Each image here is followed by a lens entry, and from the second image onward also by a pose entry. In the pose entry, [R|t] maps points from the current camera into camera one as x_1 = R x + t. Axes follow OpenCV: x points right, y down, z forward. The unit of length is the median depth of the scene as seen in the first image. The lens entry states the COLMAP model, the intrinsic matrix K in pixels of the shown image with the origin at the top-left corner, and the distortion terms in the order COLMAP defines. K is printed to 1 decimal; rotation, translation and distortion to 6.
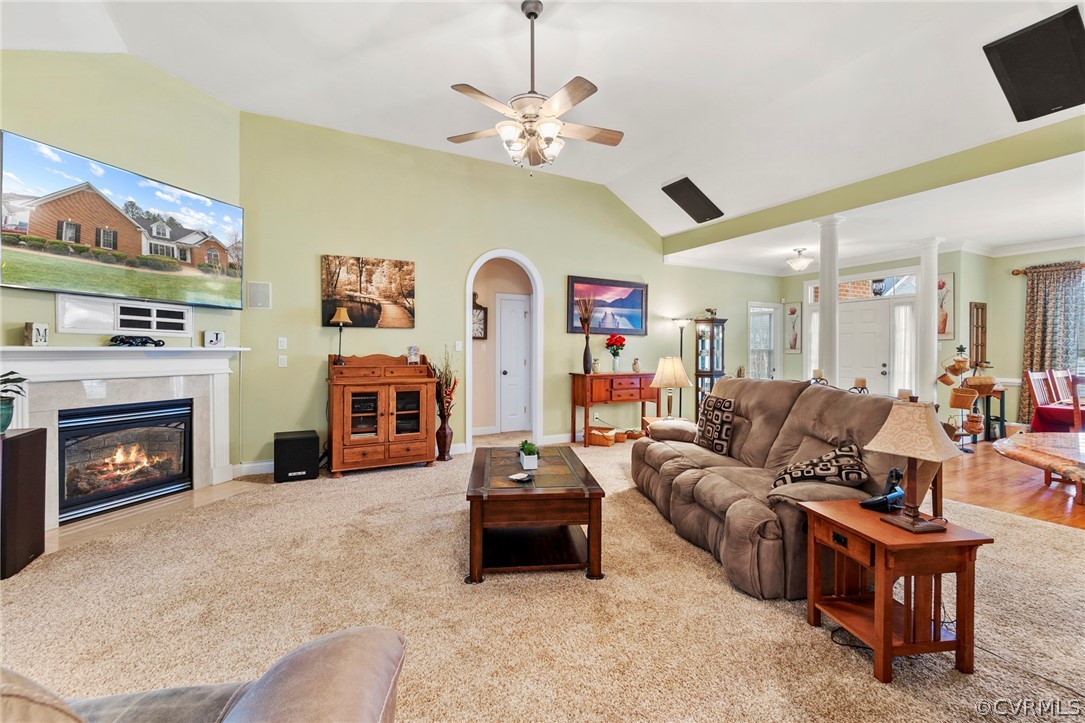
lens RADIAL K [[473.3, 0, 549.2], [0, 473.3, 357.2], [0, 0, 1]] dist [-0.005166, 0.000269]
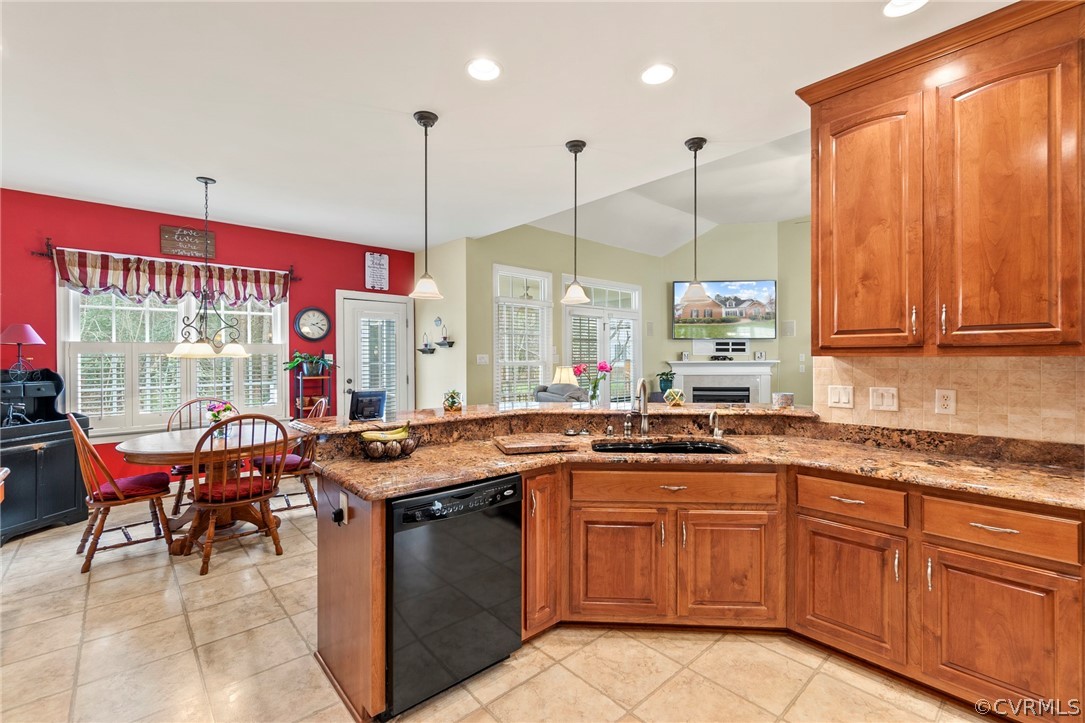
lens RADIAL K [[473.3, 0, 532.0], [0, 473.3, 355.2], [0, 0, 1]] dist [-0.005166, 0.000269]
pose [[0.212782, -0.005722, -0.977083, 0.991039], [-0.004650, 0.999966, -0.006869, -0.026591], [0.977089, 0.006005, 0.212748, -0.281875]]
